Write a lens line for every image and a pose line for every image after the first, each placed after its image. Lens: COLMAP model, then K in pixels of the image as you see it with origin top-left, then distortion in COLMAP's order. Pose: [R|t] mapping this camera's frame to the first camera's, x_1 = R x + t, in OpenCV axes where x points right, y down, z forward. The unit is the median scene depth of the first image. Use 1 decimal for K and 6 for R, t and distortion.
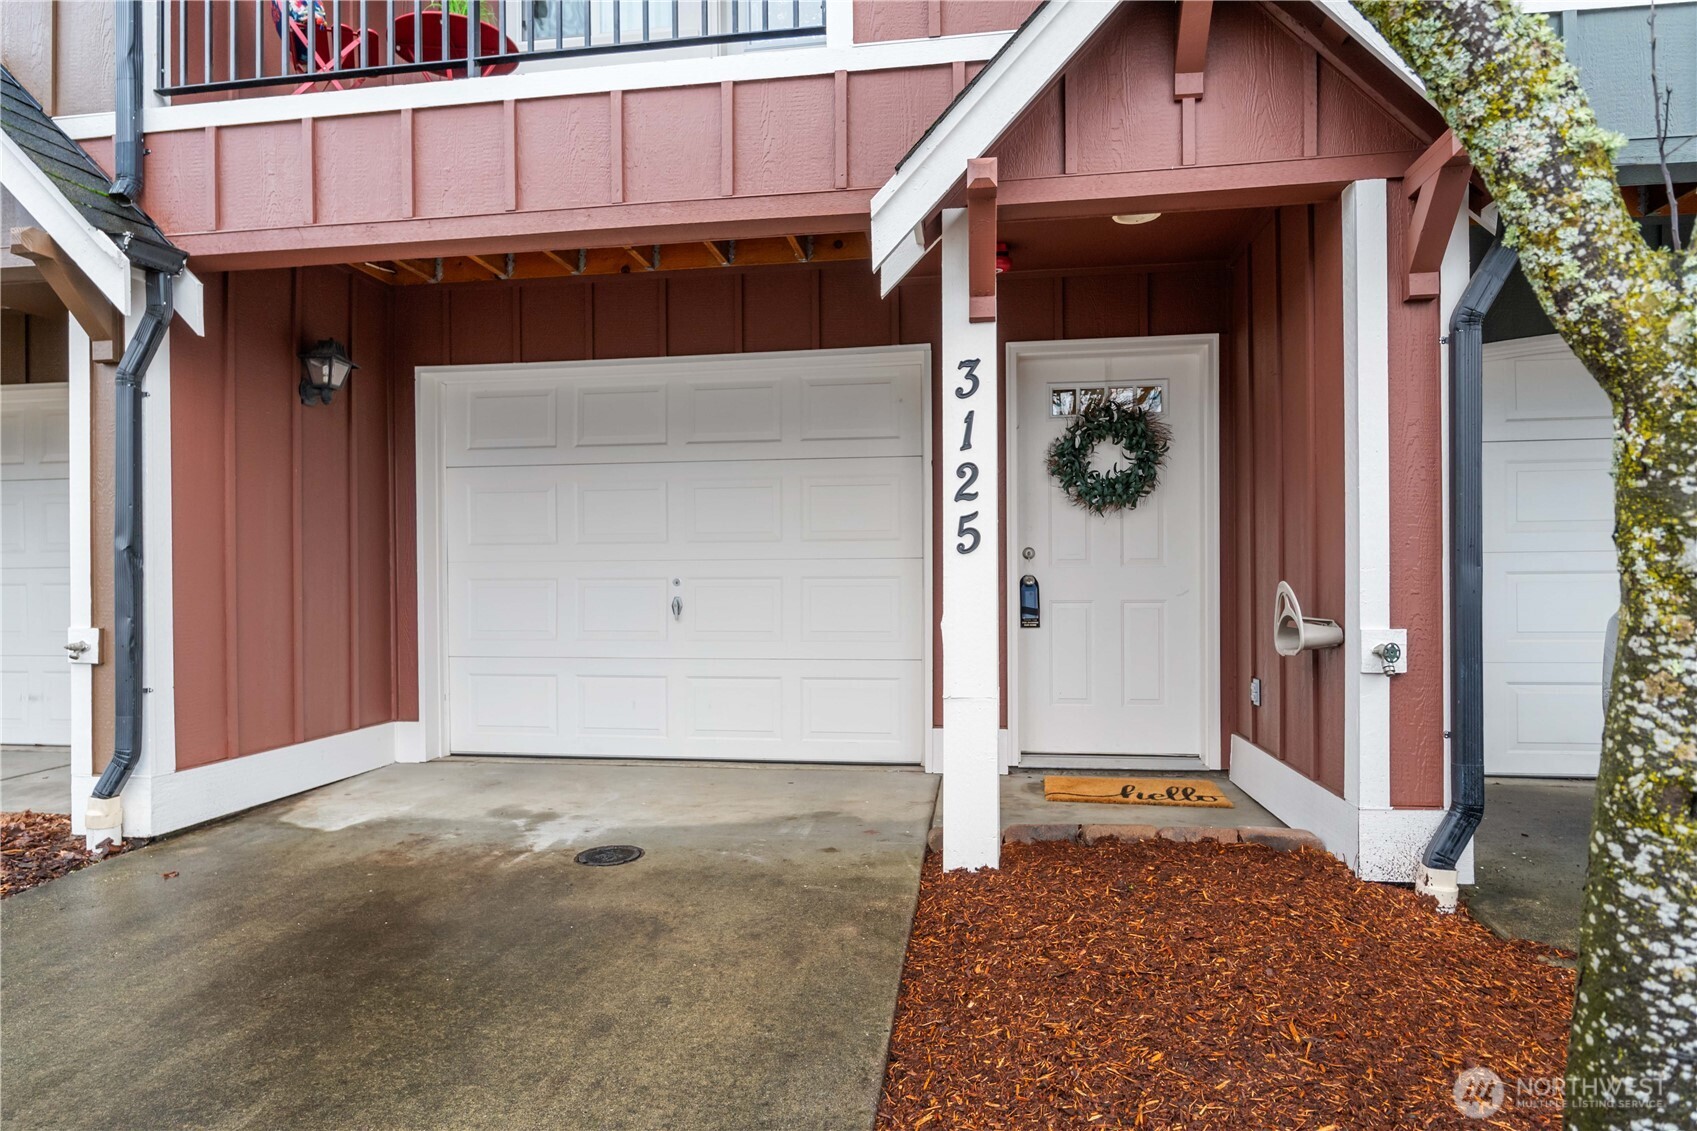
lens RADIAL K [[979.9, 0, 845.2], [0, 979.9, 571.9], [0, 0, 1]] dist [0.006655, 0.001284]
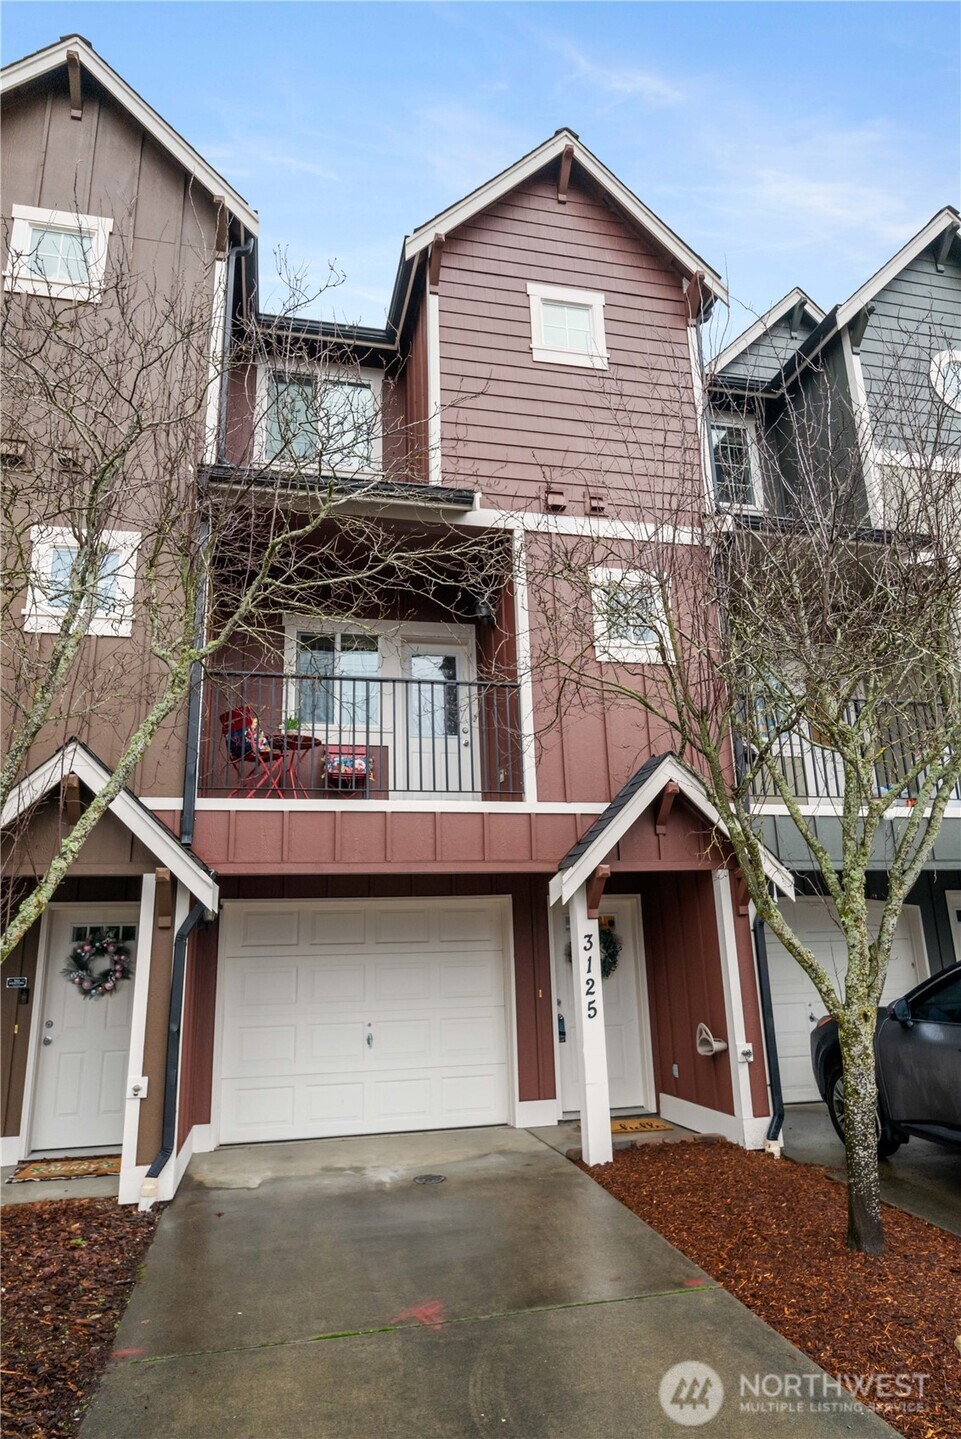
lens RADIAL K [[874.0, 0, 477.1], [0, 874.0, 714.7], [0, 0, 1]] dist [0.003873, 0.001290]
pose [[0.933727, 0.075185, 0.350002, -0.936745], [0.019860, 0.965312, -0.260343, -0.183525], [-0.357435, 0.250040, 0.899844, -0.998514]]
